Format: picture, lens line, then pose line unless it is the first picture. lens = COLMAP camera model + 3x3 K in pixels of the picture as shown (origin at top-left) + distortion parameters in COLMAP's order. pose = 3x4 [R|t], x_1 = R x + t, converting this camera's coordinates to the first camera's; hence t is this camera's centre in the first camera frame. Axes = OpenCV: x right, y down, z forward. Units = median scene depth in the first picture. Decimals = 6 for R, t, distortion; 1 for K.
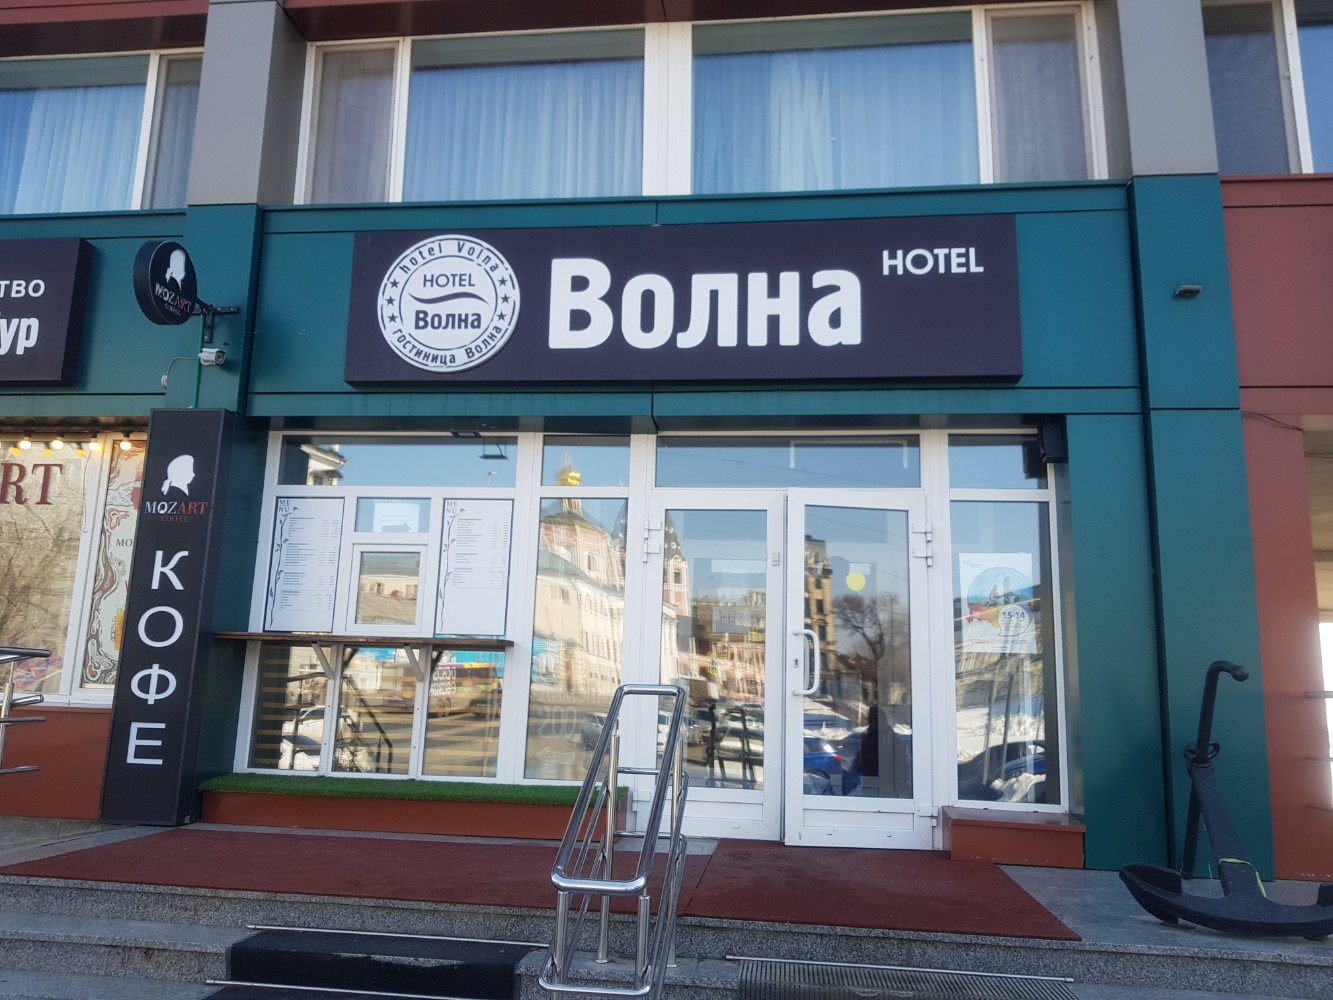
lens RADIAL K [[1029.7, 0, 654.5], [0, 1029.7, 502.1], [0, 0, 1]] dist [0.036643, -0.015628]
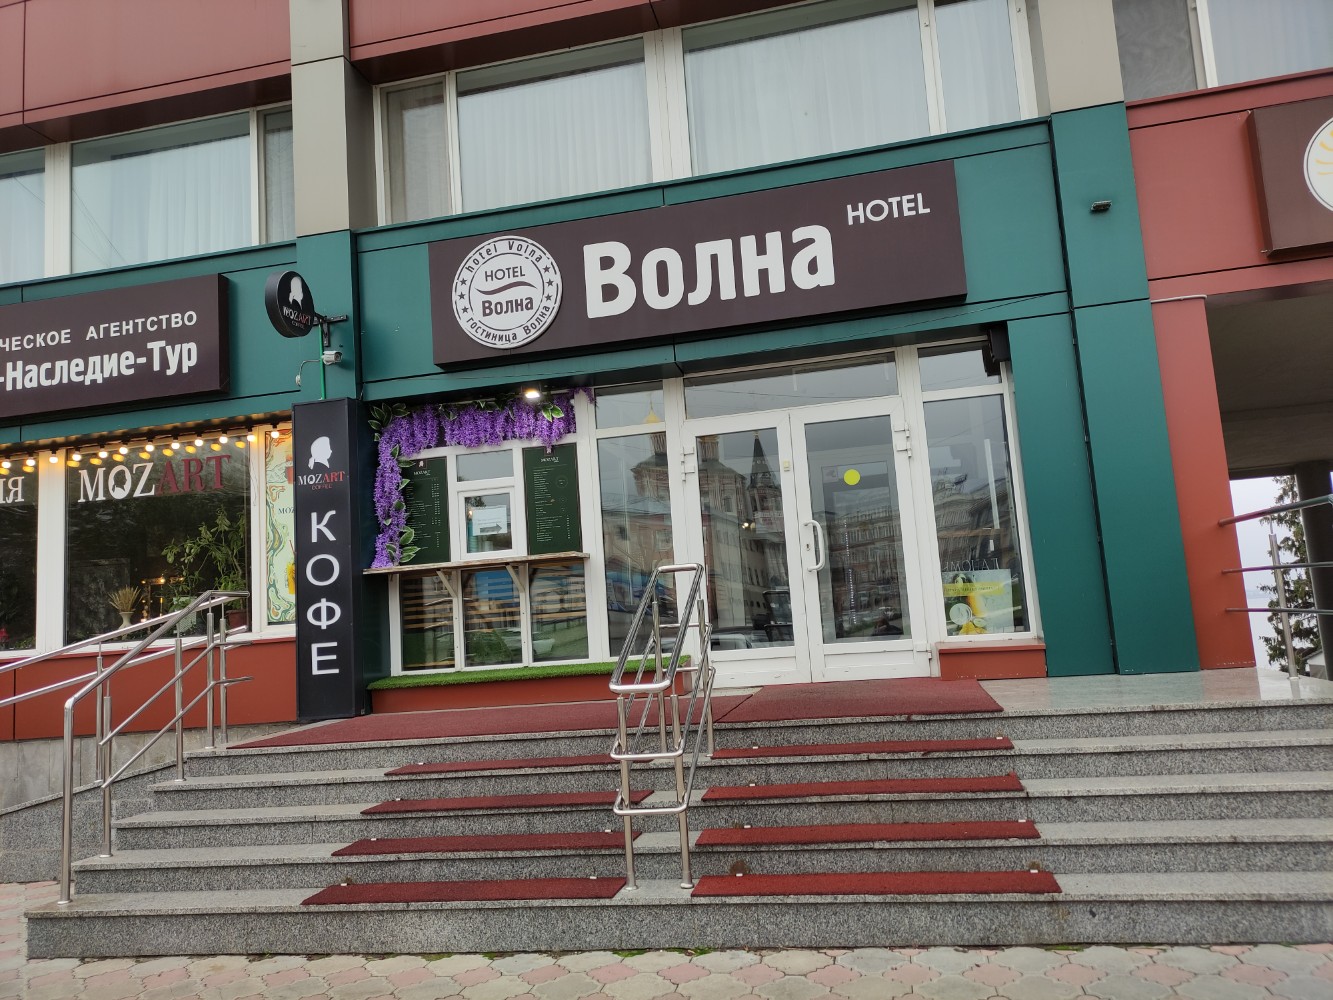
lens RADIAL K [[946.0, 0, 665.0], [0, 946.0, 505.9], [0, 0, 1]] dist [0.027077, -0.012735]
pose [[0.991033, -0.108940, -0.077372, 0.053319], [0.114076, 0.991319, 0.065375, 0.011976], [0.069578, -0.073615, 0.994857, -0.155124]]
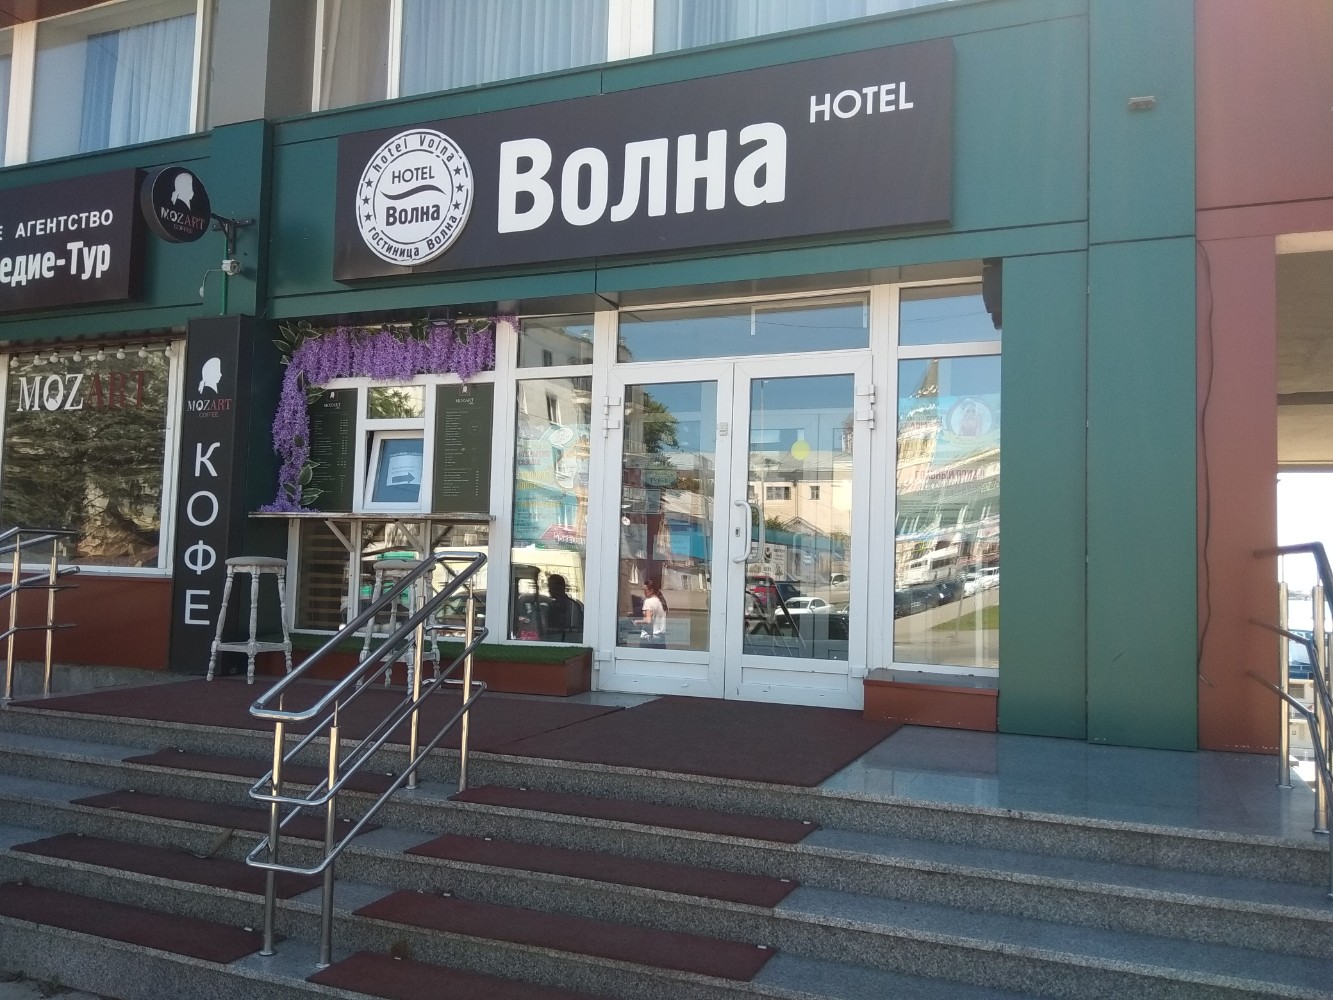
lens RADIAL K [[1050.7, 0, 654.3], [0, 1050.7, 513.1], [0, 0, 1]] dist [0.032962, -0.064407]
pose [[0.963756, -0.018456, -0.266145, 0.319043], [0.052517, 0.991209, 0.121439, 0.008414], [0.261564, -0.131015, 0.956253, -0.003976]]
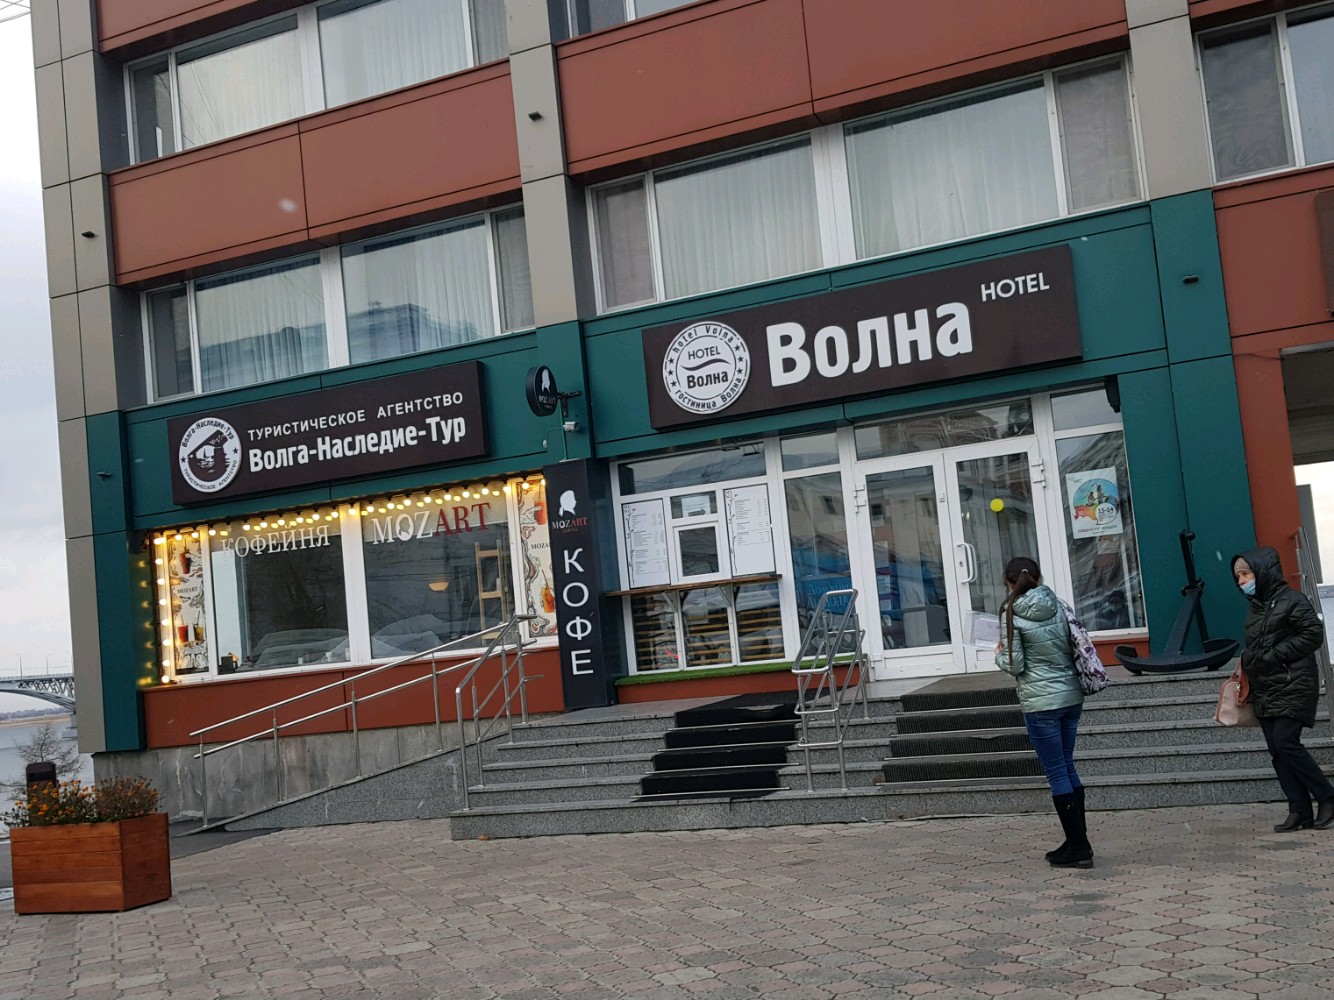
lens RADIAL K [[1276.1, 0, 638.3], [0, 1276.1, 567.7], [0, 0, 1]] dist [0.035010, 0.000000]
pose [[0.948398, -0.138905, -0.285038, 0.213587], [0.176655, 0.977972, 0.111193, -0.130840], [0.263314, -0.155809, 0.952045, -0.919563]]
